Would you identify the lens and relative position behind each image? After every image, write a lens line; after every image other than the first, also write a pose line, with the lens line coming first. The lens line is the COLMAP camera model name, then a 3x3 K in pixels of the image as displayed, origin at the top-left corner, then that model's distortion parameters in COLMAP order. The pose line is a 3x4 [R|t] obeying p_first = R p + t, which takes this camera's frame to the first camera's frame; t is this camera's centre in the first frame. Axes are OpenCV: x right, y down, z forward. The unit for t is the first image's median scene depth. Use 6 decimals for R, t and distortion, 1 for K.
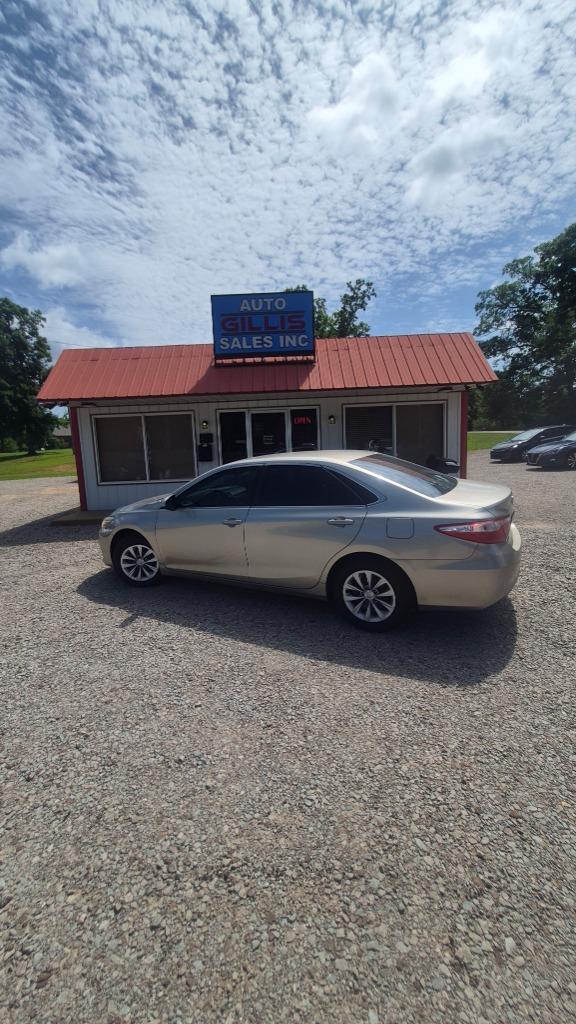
lens RADIAL K [[408.4, 0, 289.5], [0, 408.4, 492.8], [0, 0, 1]] dist [0.001144, 0.000365]
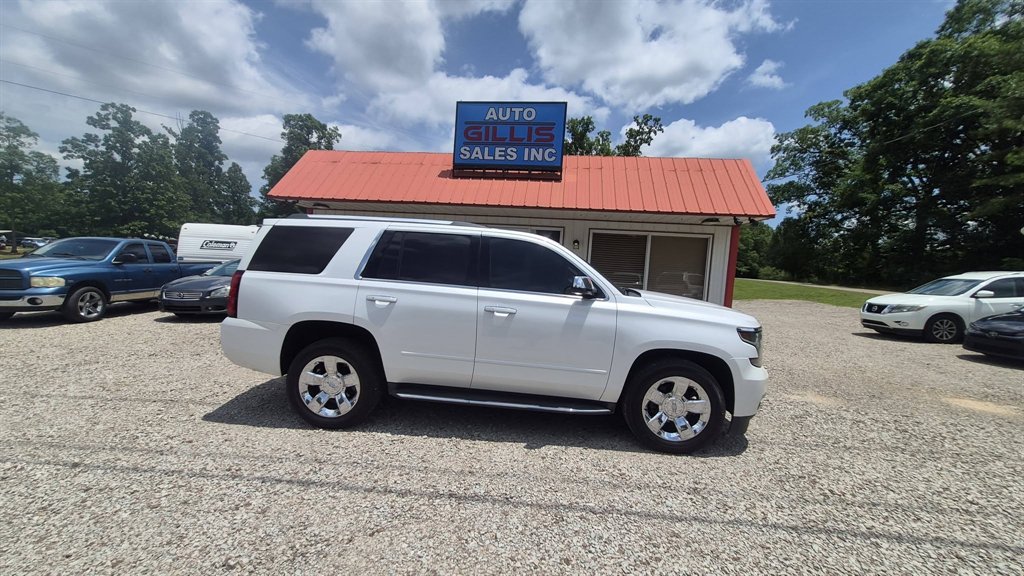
lens RADIAL K [[408.4, 0, 504.0], [0, 408.4, 299.9], [0, 0, 1]] dist [0.001144, 0.000365]
pose [[0.986151, 0.106283, -0.127316, 0.081685], [-0.112115, 0.992908, -0.039536, -0.006582], [0.122211, 0.053262, 0.991074, 0.107083]]
